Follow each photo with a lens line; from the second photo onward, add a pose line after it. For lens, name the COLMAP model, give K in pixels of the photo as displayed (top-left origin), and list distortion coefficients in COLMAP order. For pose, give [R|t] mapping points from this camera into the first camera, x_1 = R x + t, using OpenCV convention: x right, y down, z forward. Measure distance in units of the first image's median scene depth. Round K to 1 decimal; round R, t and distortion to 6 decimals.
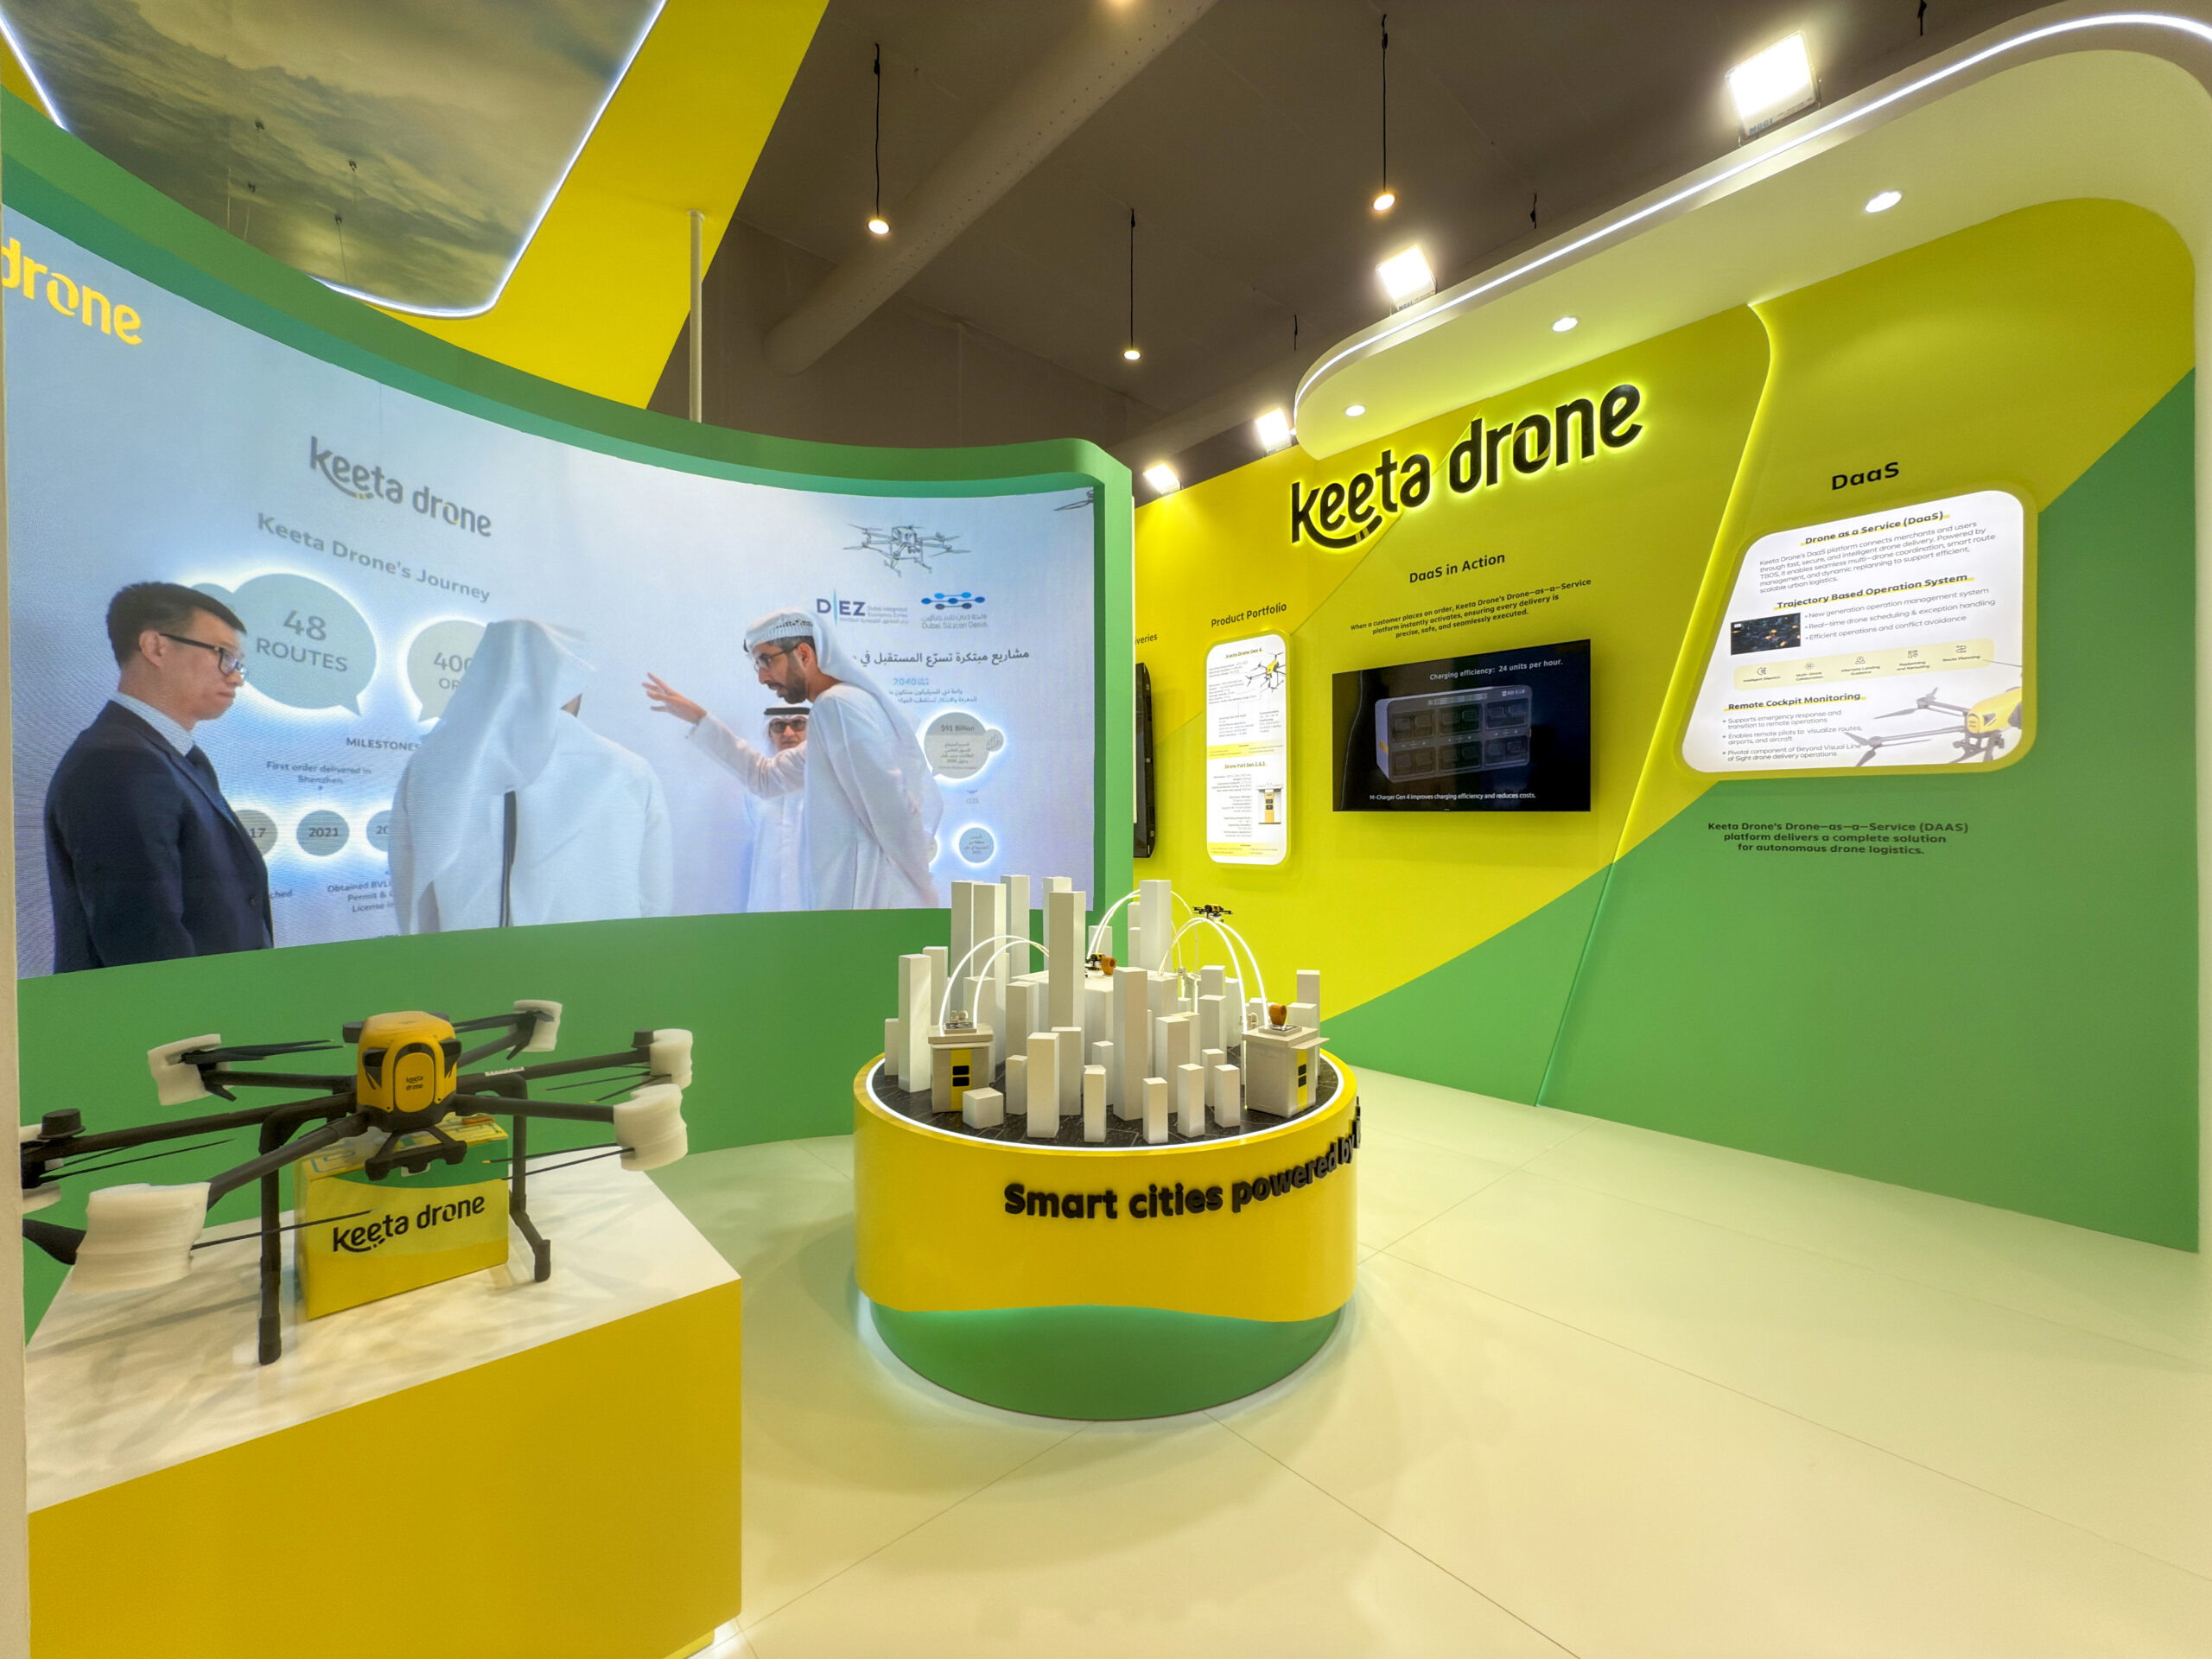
lens RADIAL K [[898.3, 0, 1112.2], [0, 898.3, 829.2], [0, 0, 1]] dist [-0.011804, 0.006190]
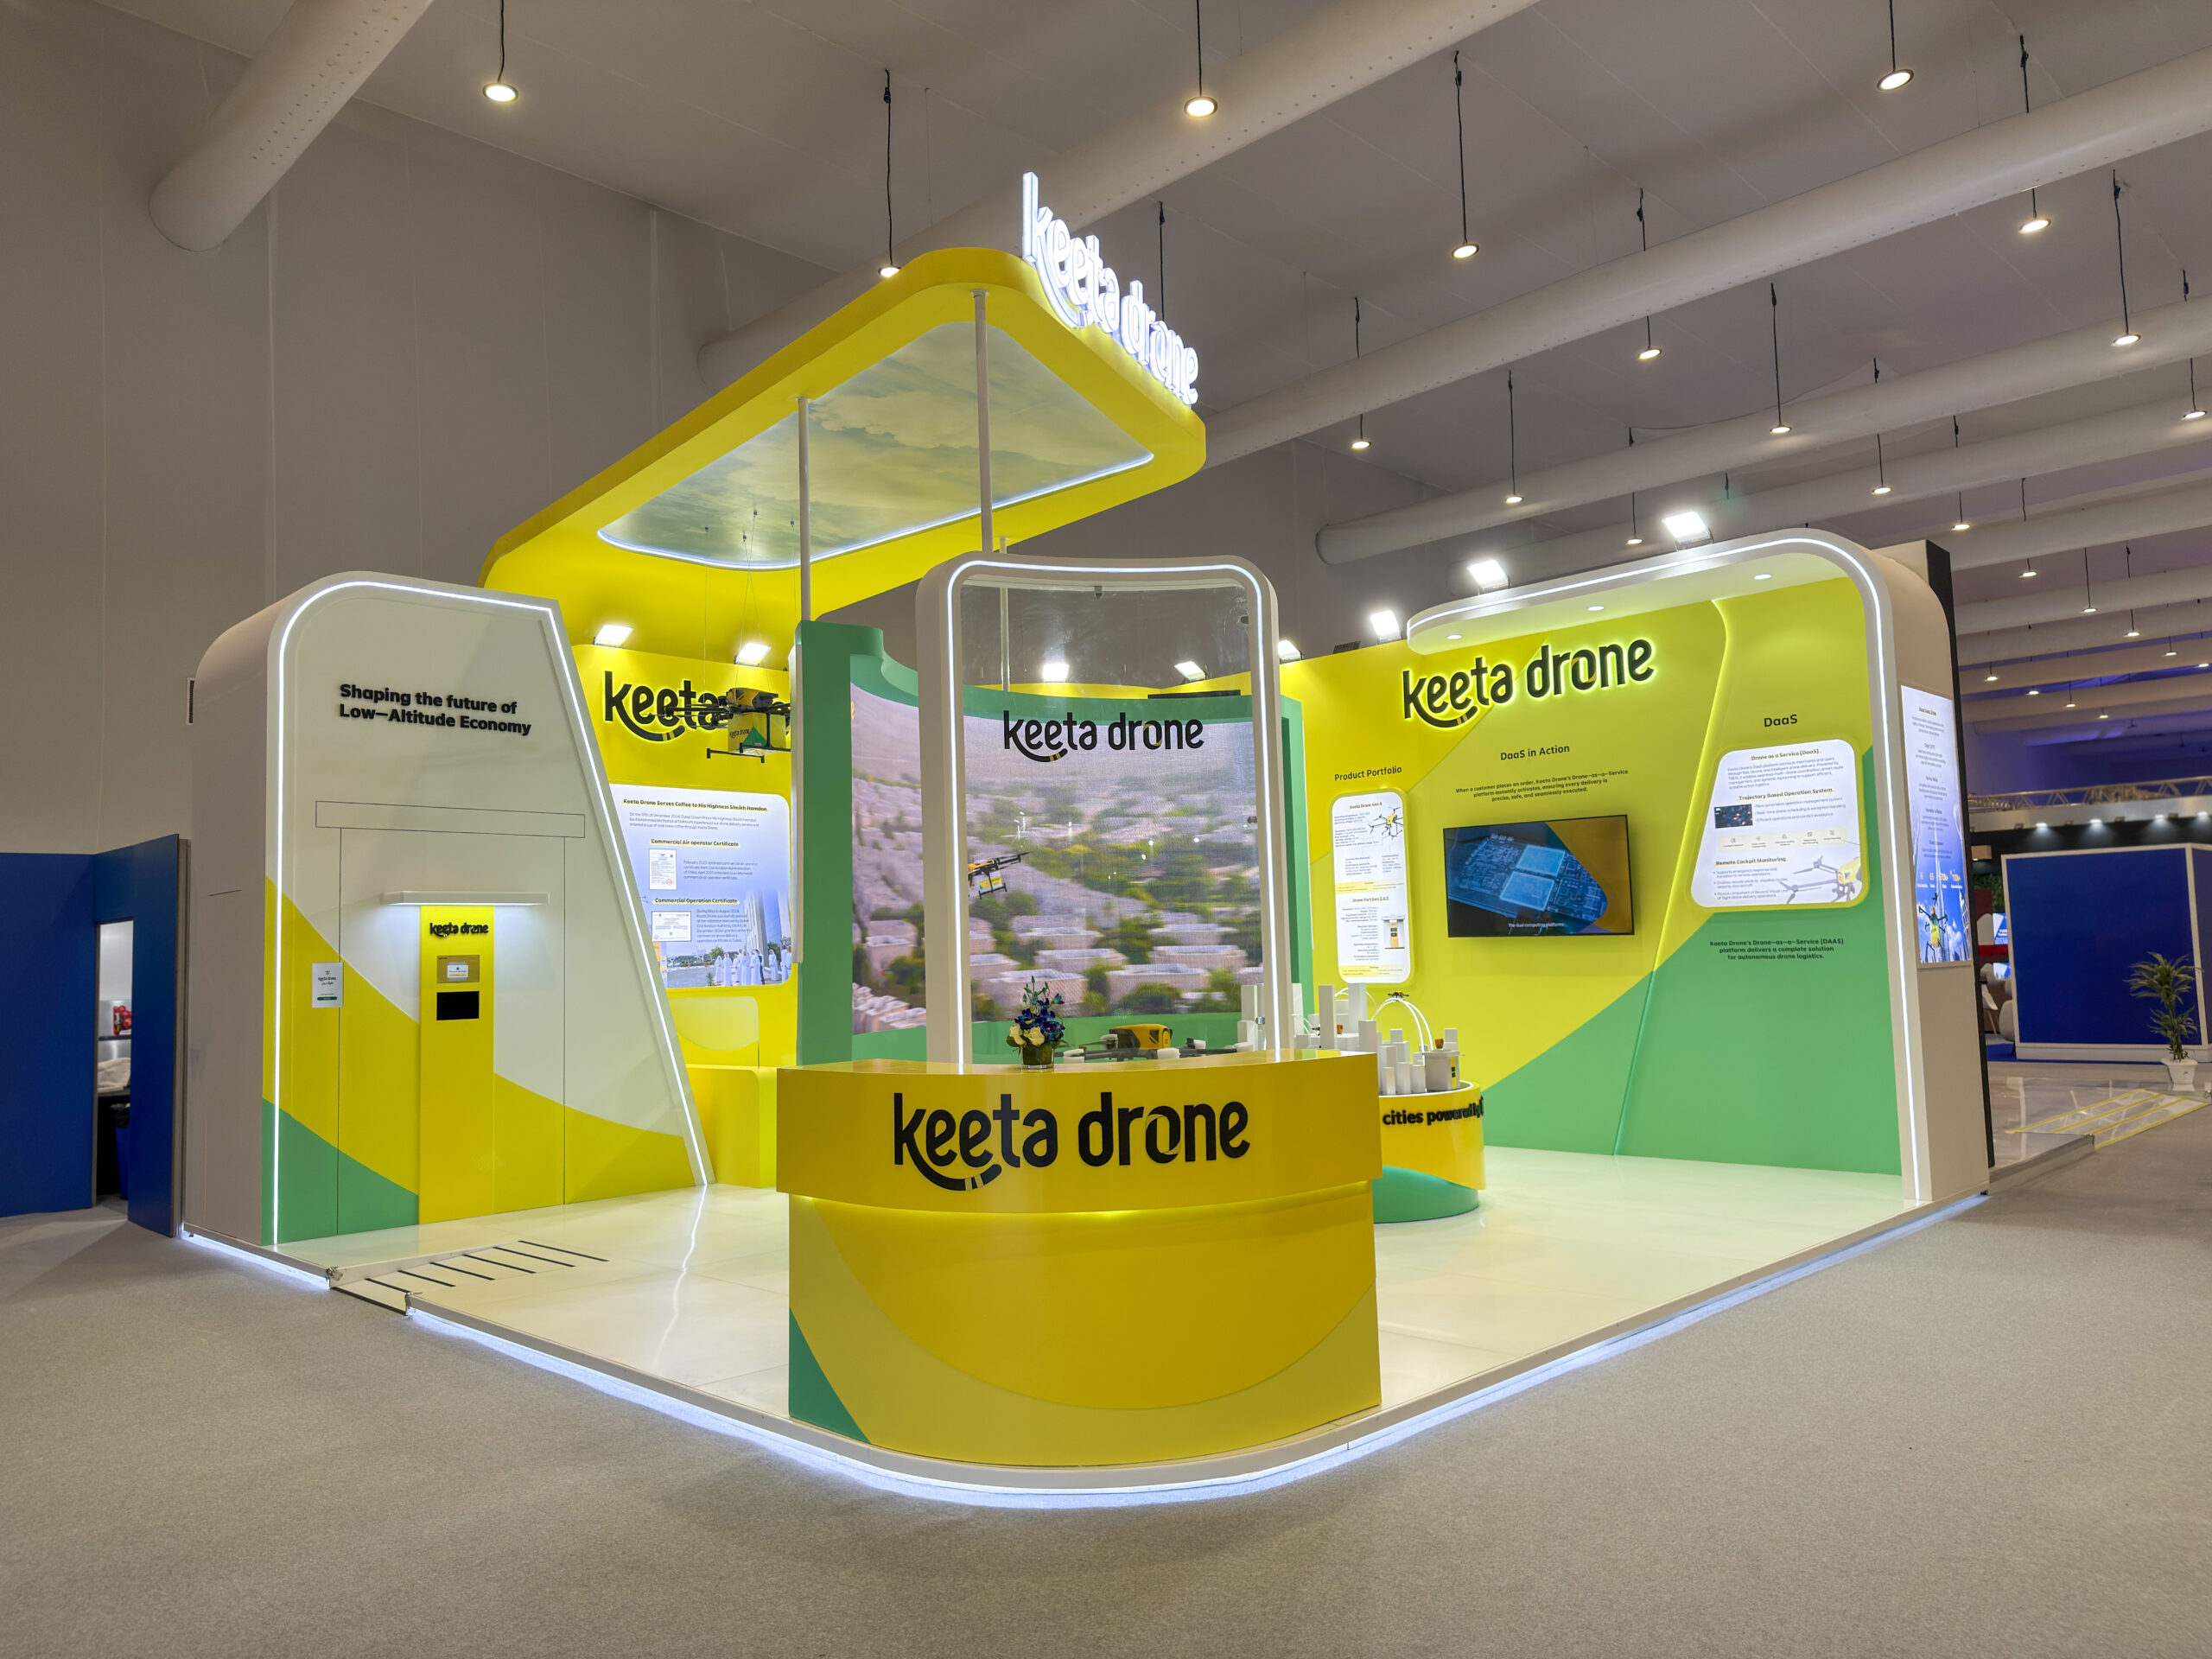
lens RADIAL K [[1552.6, 0, 1092.2], [0, 1552.6, 840.1], [0, 0, 1]] dist [0.099362, -0.130354]
pose [[0.998804, -0.022071, 0.043623, -0.402939], [0.025483, 0.996527, -0.079278, 0.005774], [-0.041722, 0.080295, 0.995898, -1.364331]]
